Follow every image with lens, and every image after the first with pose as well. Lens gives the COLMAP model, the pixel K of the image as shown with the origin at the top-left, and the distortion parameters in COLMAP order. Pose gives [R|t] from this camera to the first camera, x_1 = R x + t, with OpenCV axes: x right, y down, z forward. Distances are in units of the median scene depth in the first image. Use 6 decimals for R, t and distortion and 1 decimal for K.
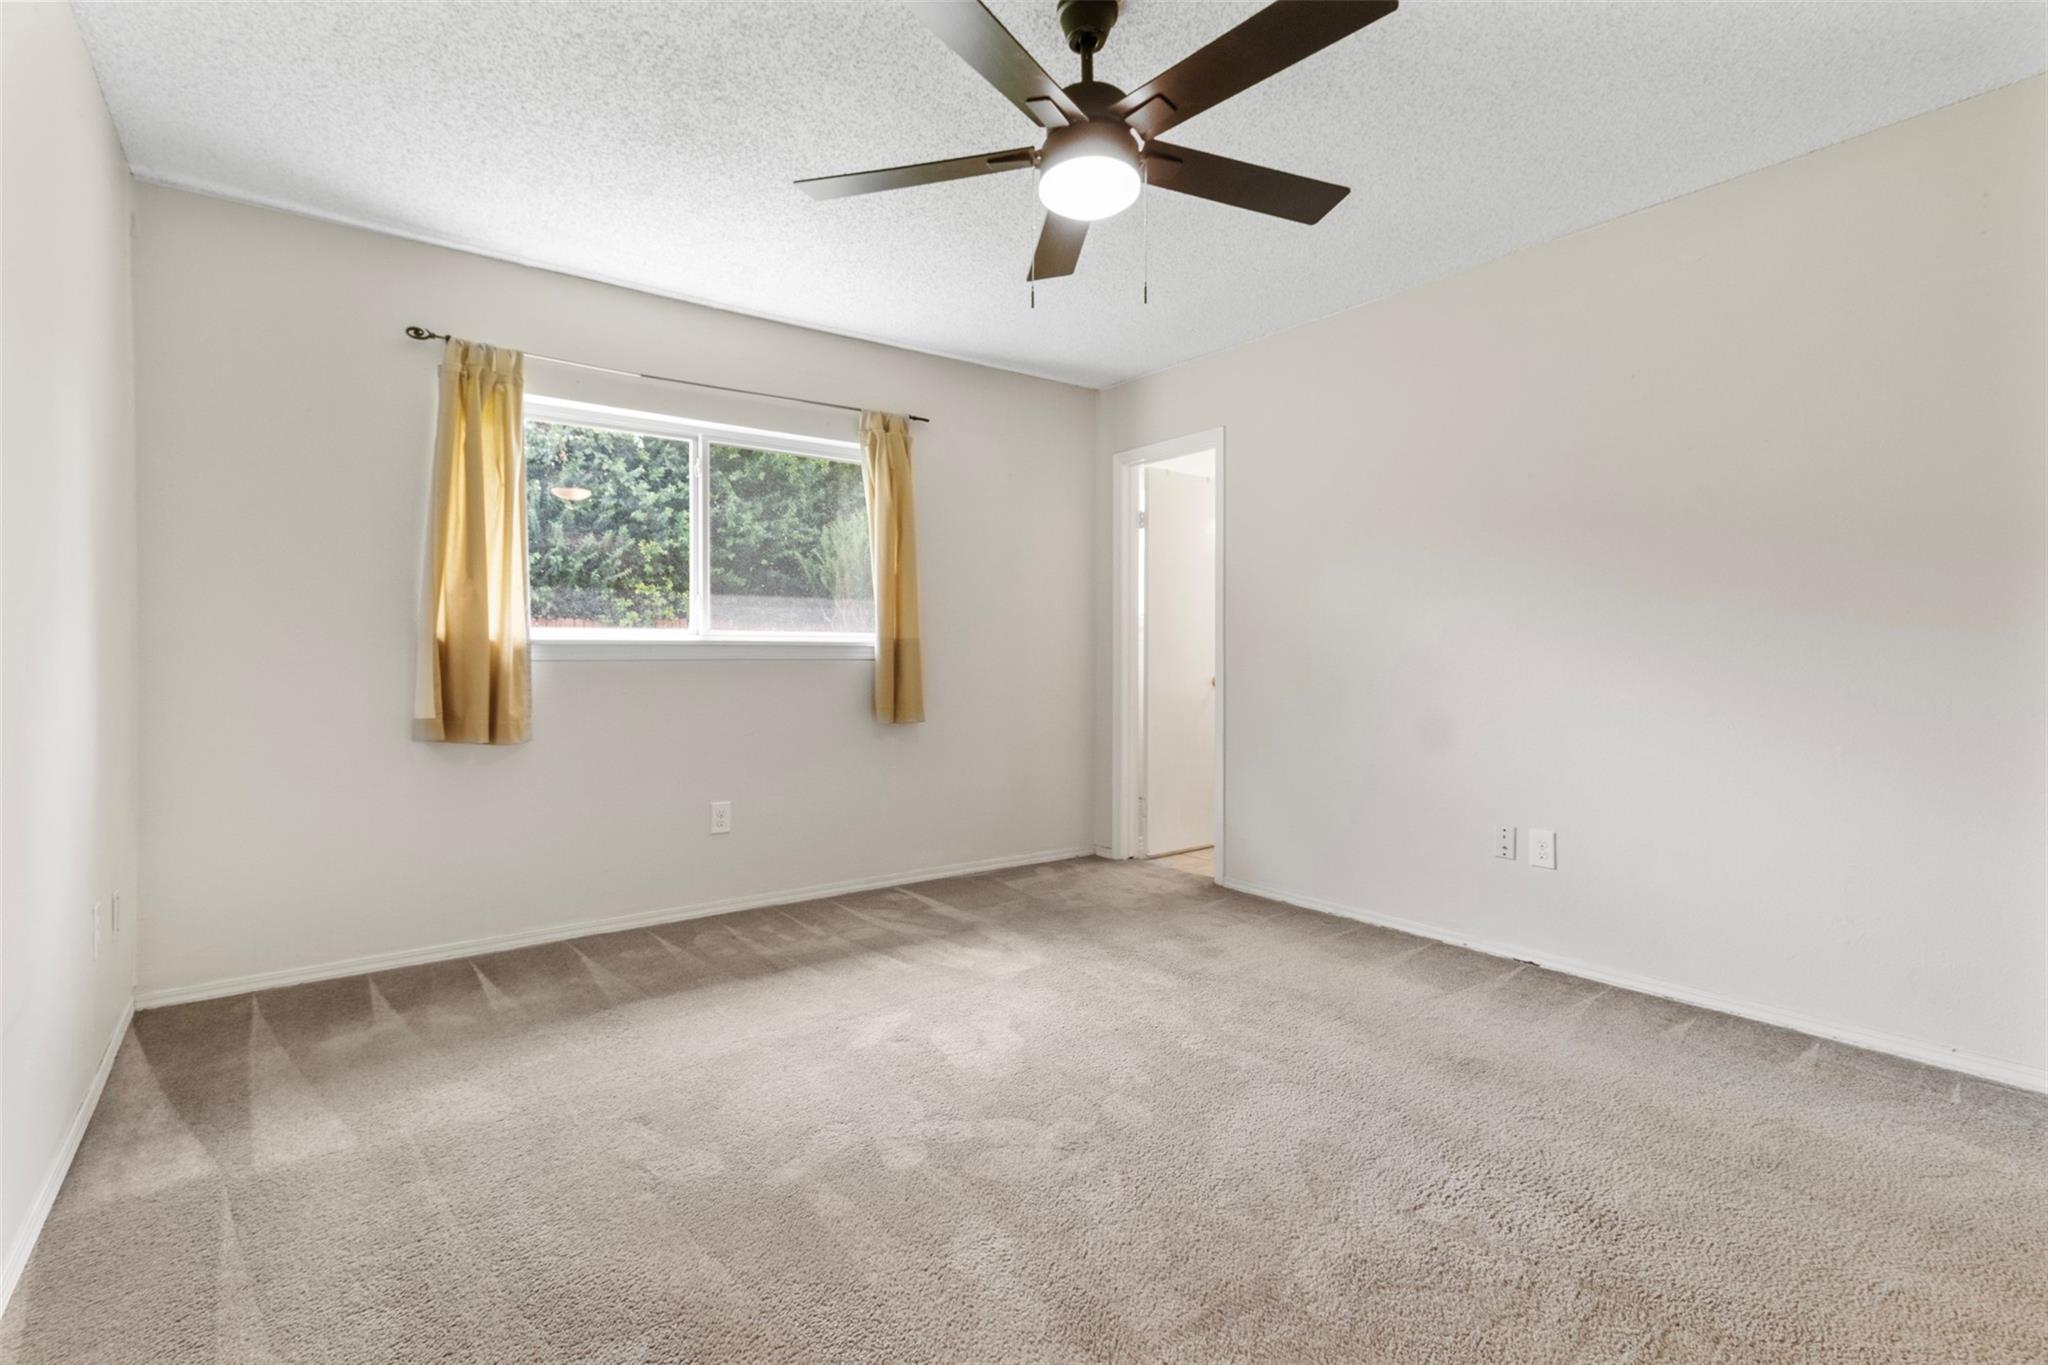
lens RADIAL K [[935.4, 0, 1026.5], [0, 935.4, 660.7], [0, 0, 1]] dist [0.000355, -0.000036]
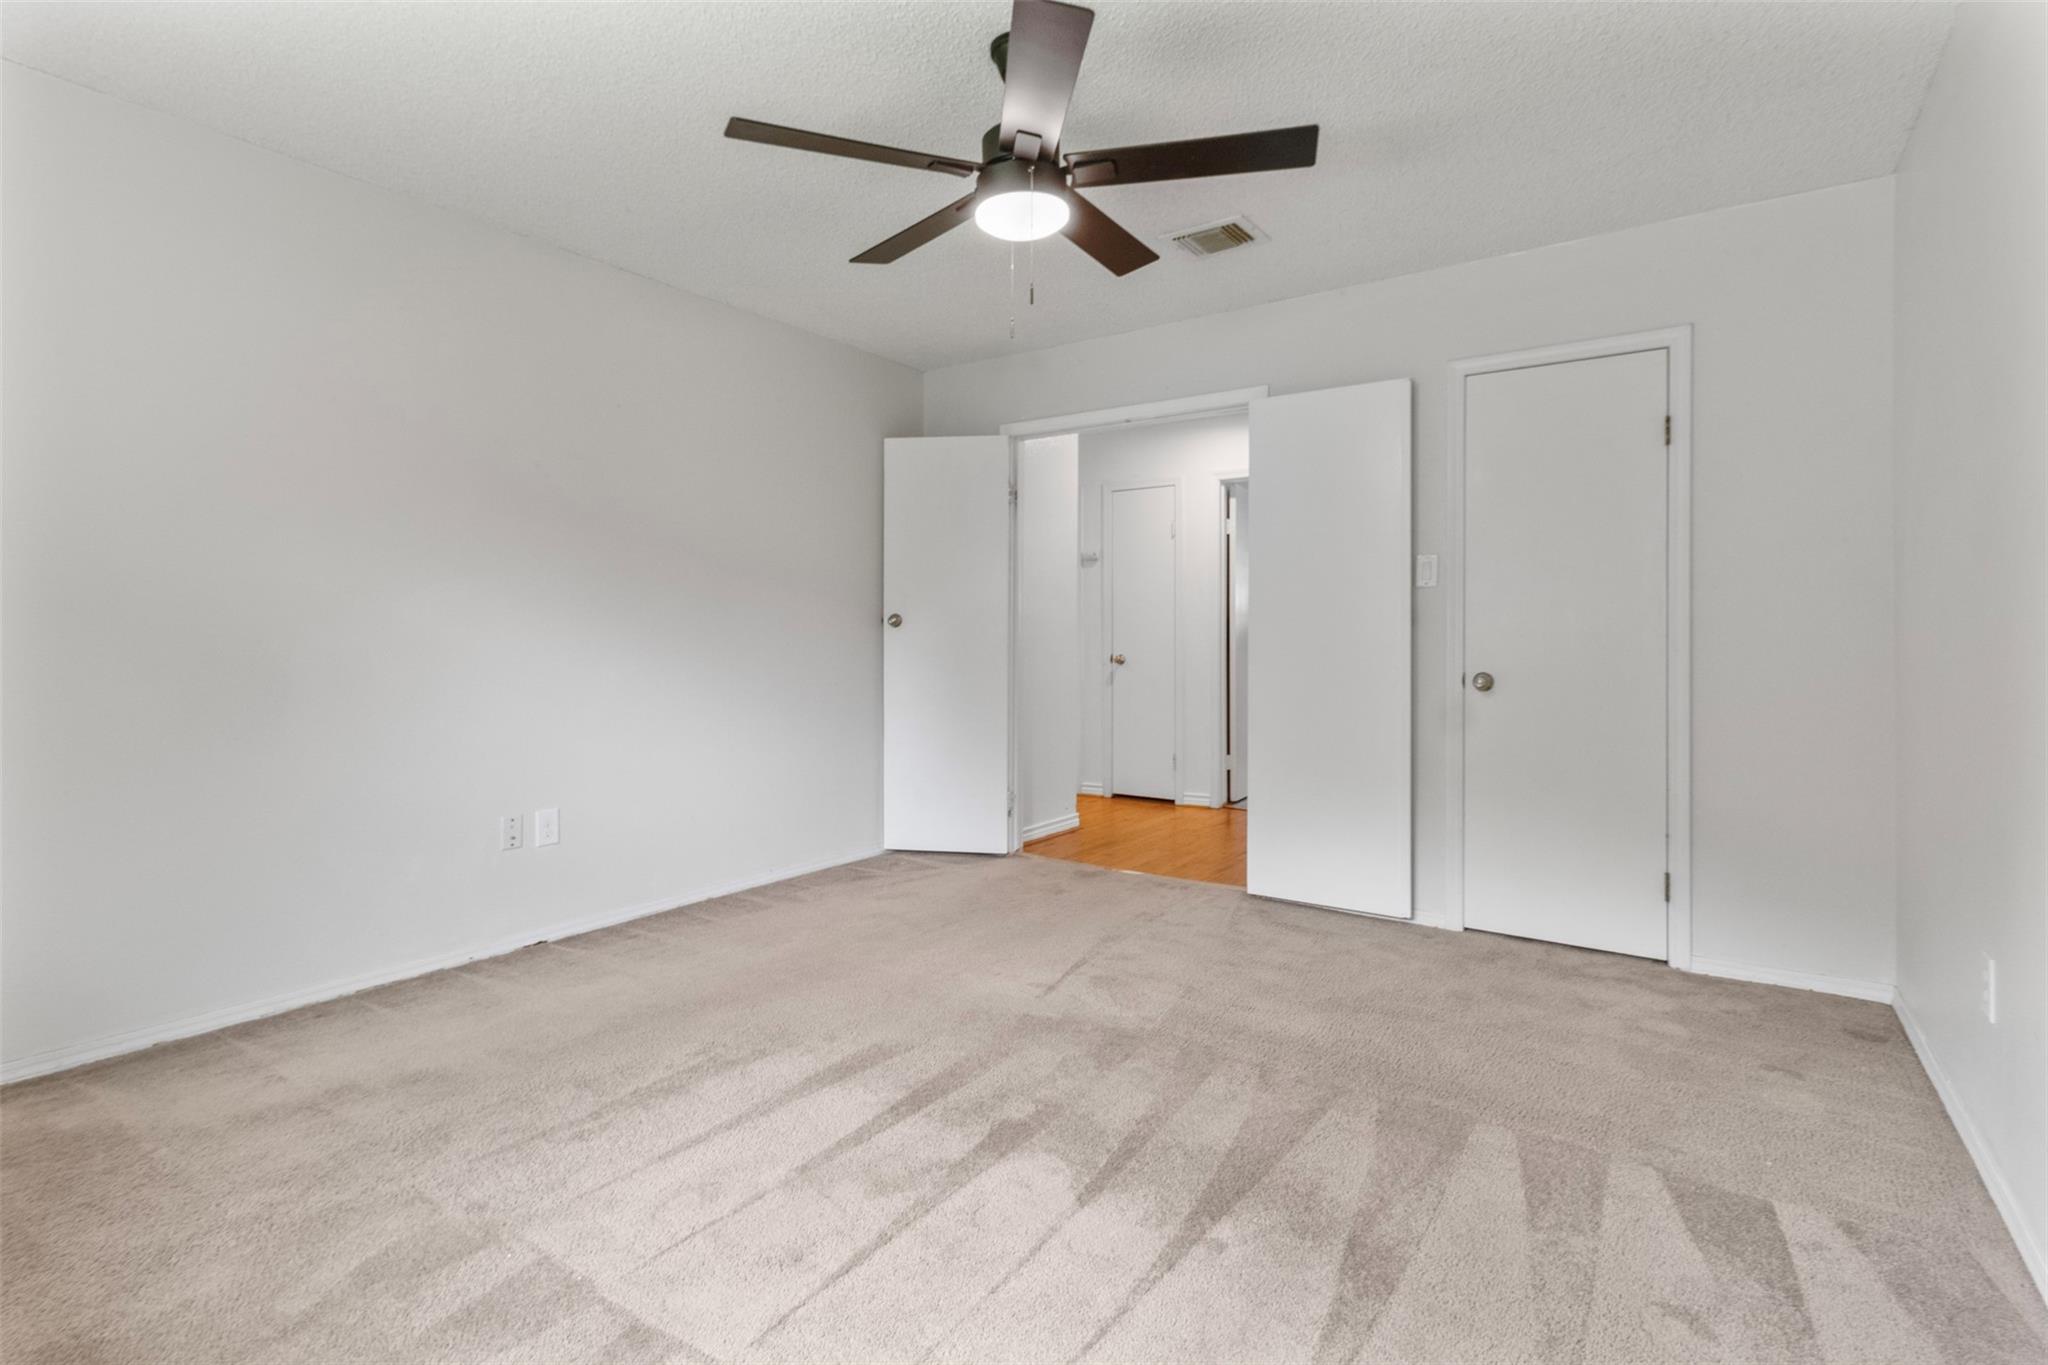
lens RADIAL K [[935.4, 0, 1026.5], [0, 935.4, 660.7], [0, 0, 1]] dist [0.000355, -0.000036]
pose [[-0.354723, -0.004976, 0.934958, -0.586824], [-0.005125, 0.999981, 0.003377, 0.009679], [-0.934957, -0.003594, -0.354742, 0.848445]]
